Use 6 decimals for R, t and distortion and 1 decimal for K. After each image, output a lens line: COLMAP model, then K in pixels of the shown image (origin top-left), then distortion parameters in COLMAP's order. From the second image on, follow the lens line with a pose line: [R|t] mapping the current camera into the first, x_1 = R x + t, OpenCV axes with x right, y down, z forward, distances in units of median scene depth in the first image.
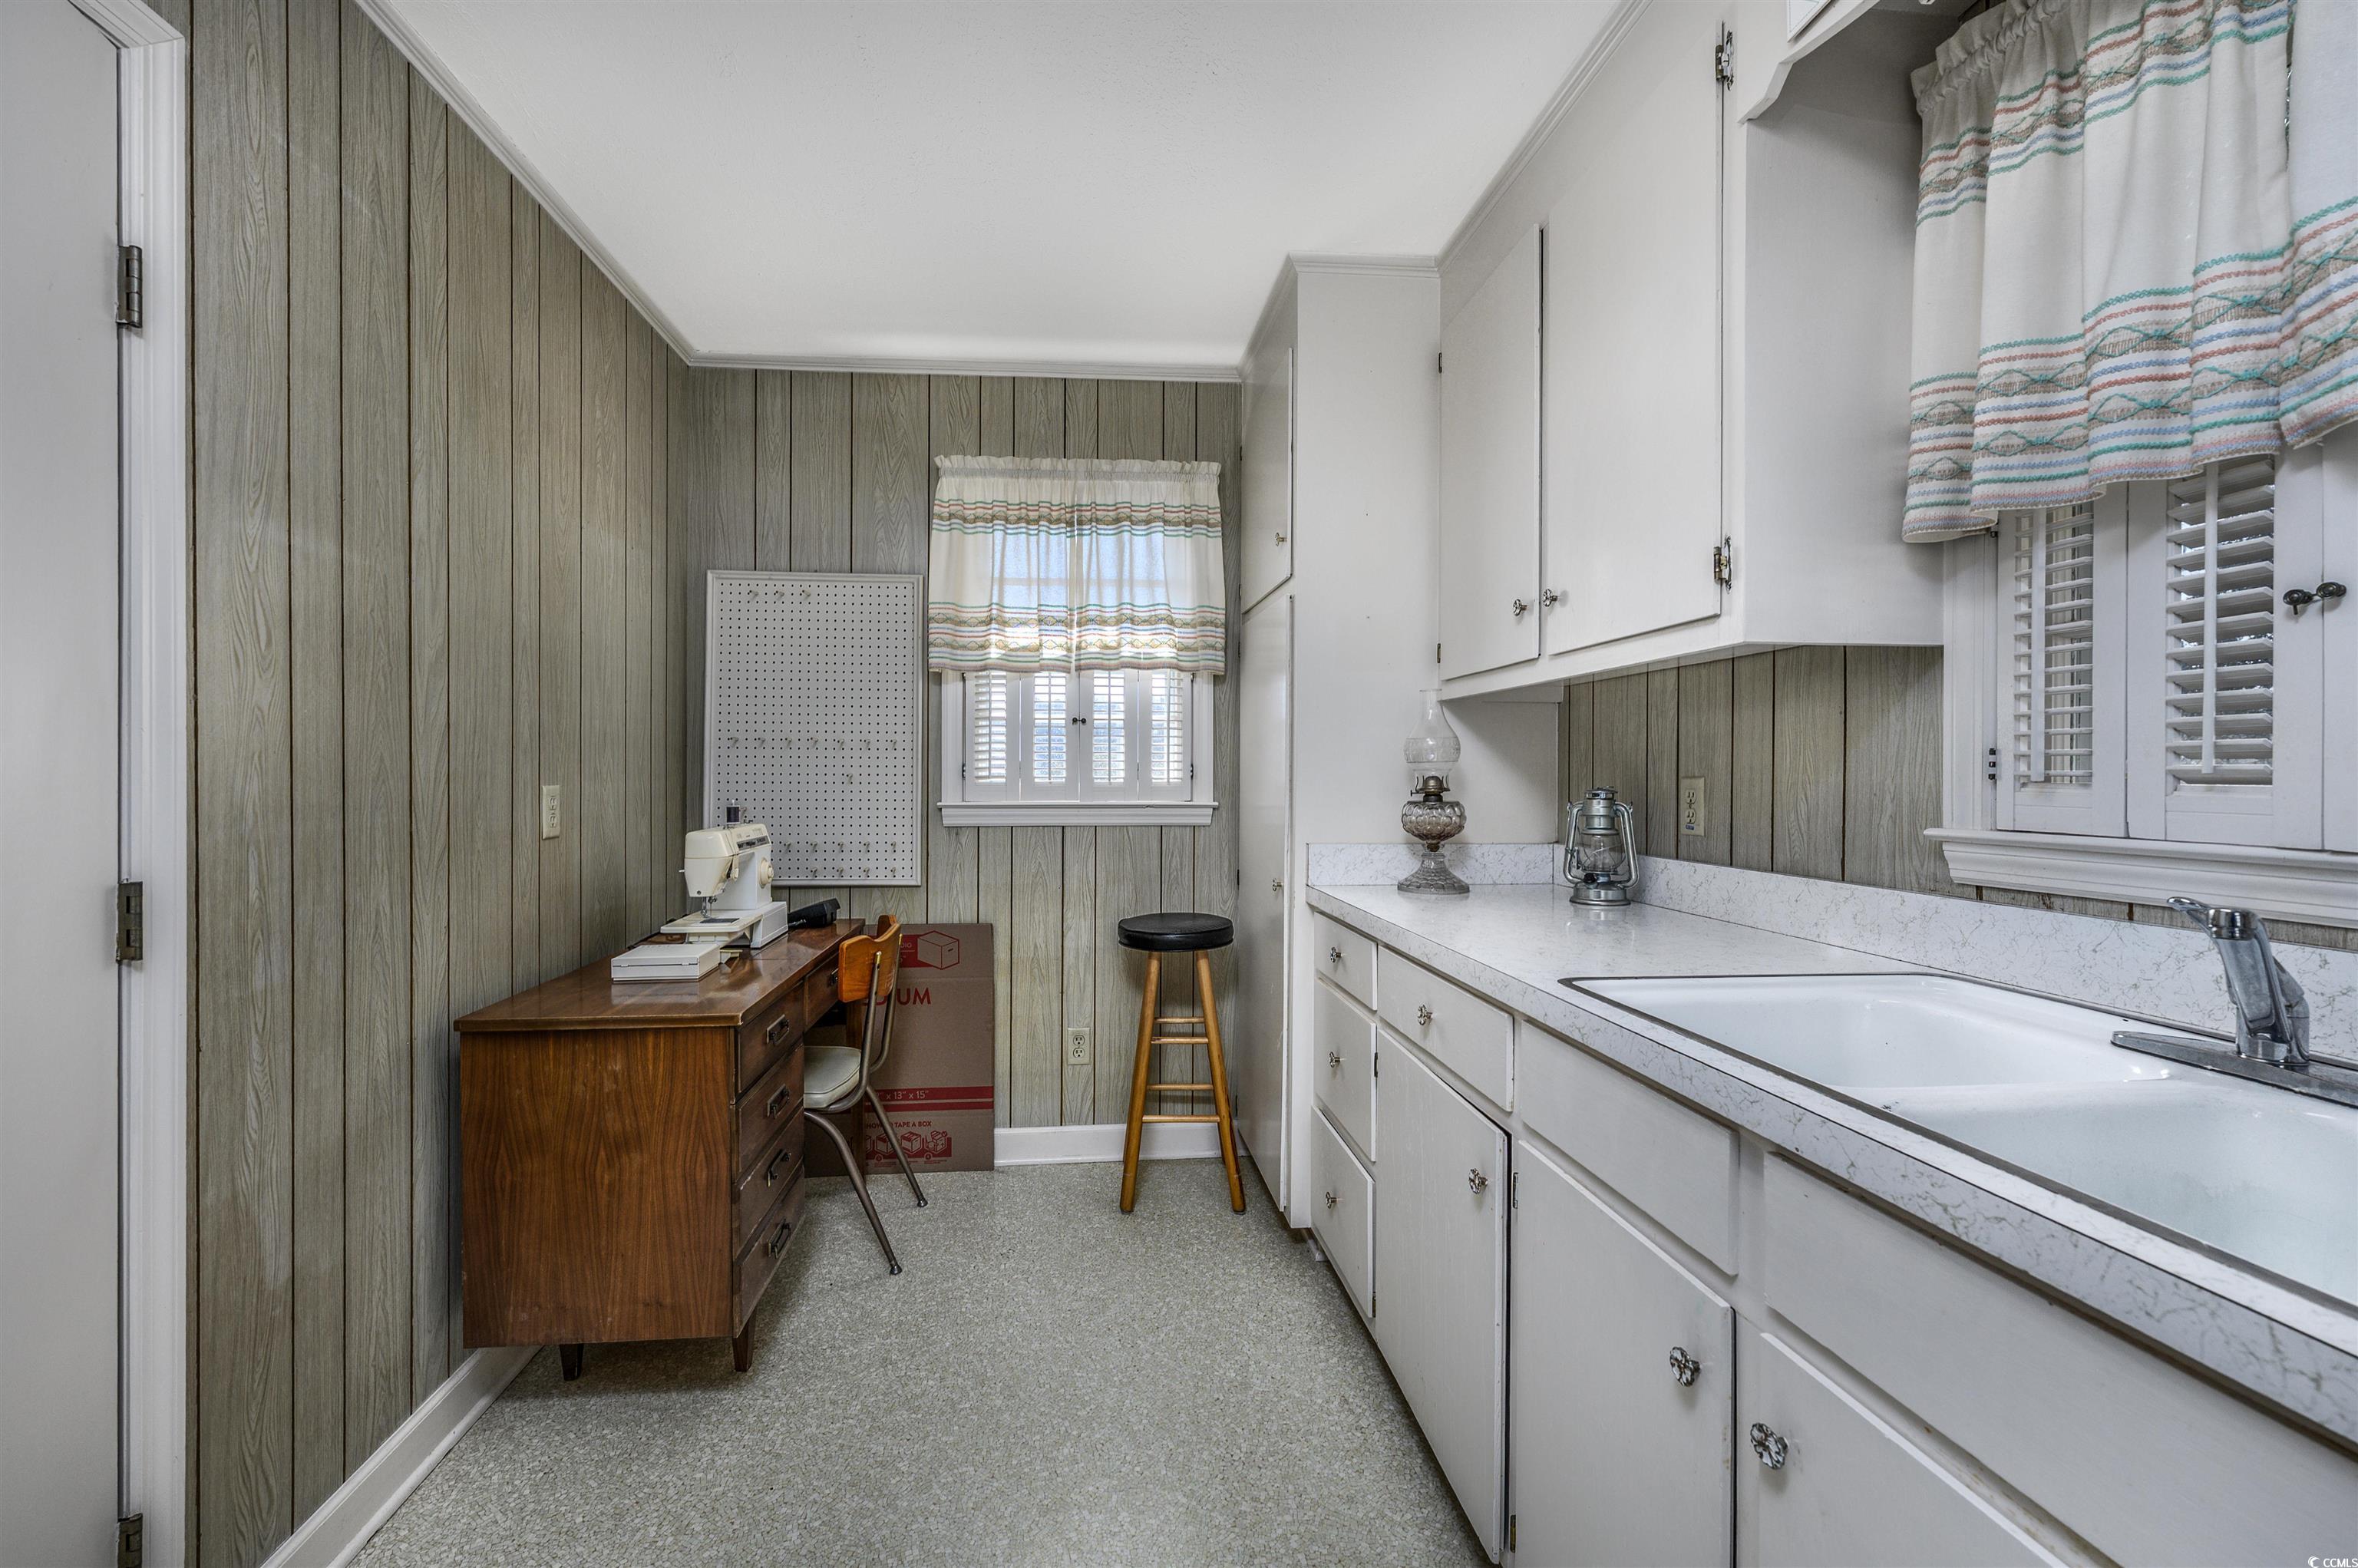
lens RADIAL K [[955.6, 0, 1175.0], [0, 955.6, 783.0], [0, 0, 1]] dist [0.000031, -0.000008]
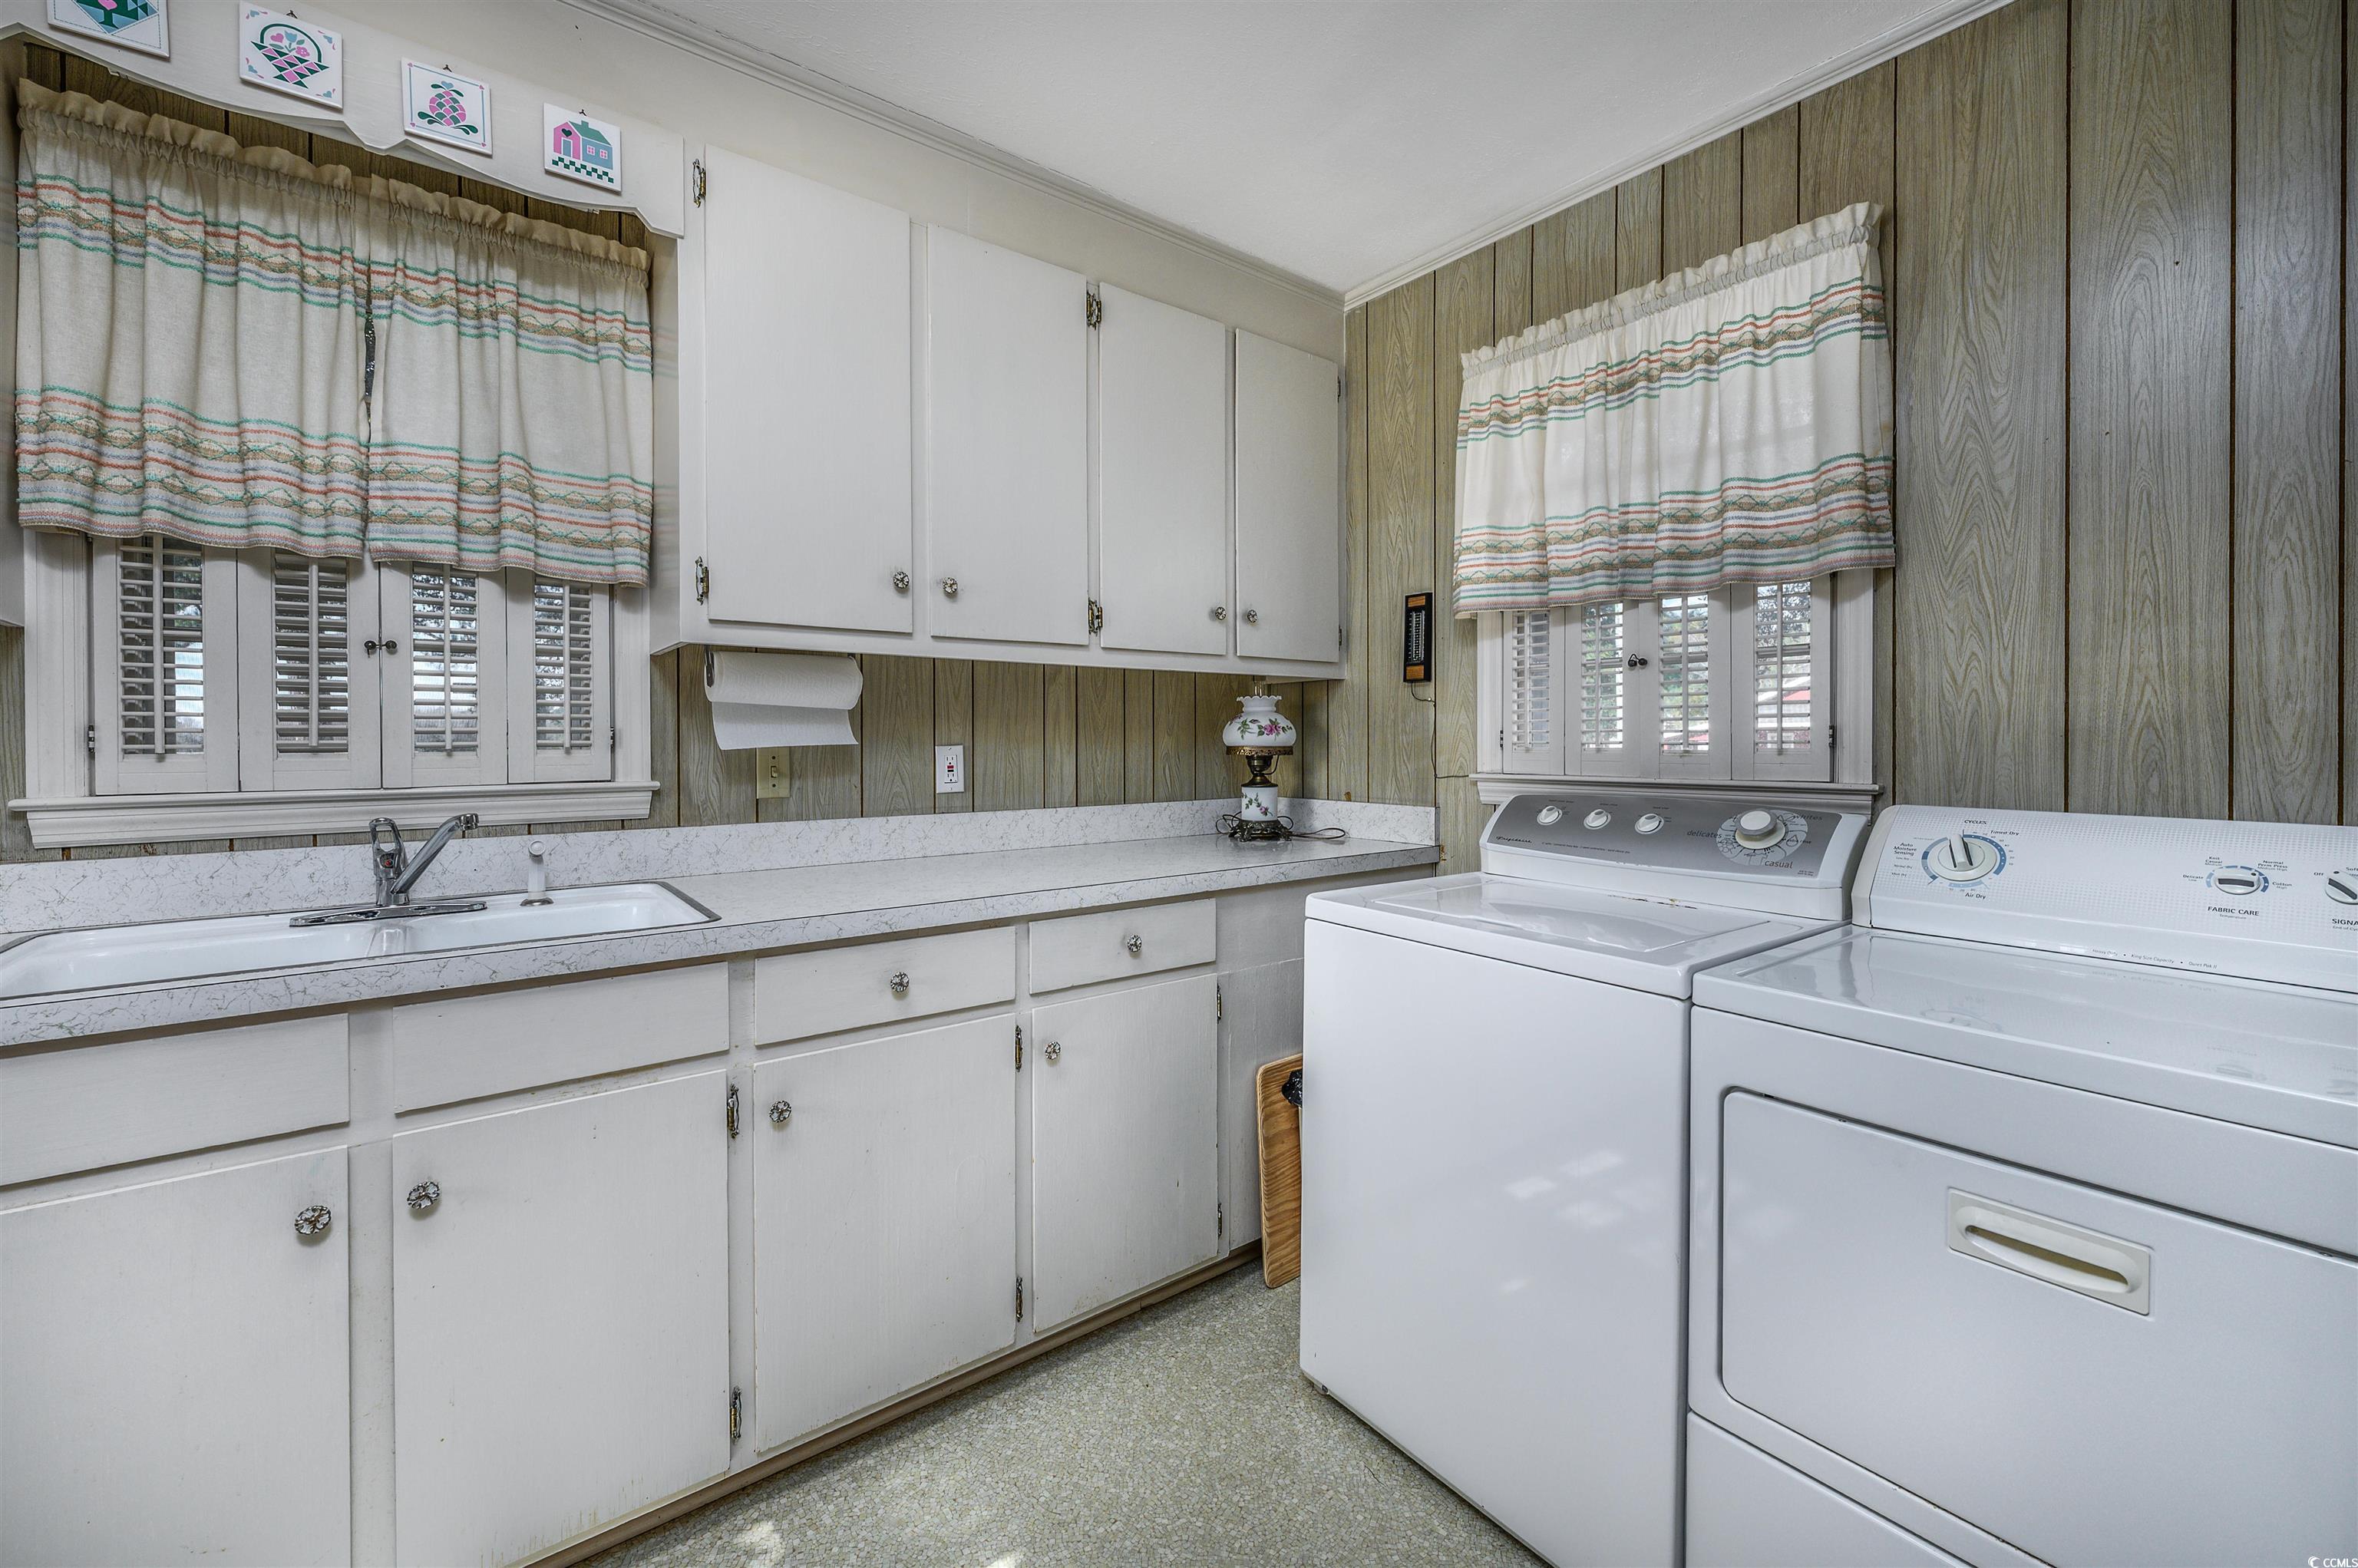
lens RADIAL K [[955.6, 0, 1175.0], [0, 955.6, 783.0], [0, 0, 1]] dist [0.000031, -0.000008]
pose [[-0.513826, -0.039145, 0.857001, -0.929548], [0.010265, 0.998606, 0.051767, -0.014094], [-0.857833, 0.035396, -0.512708, 0.543111]]
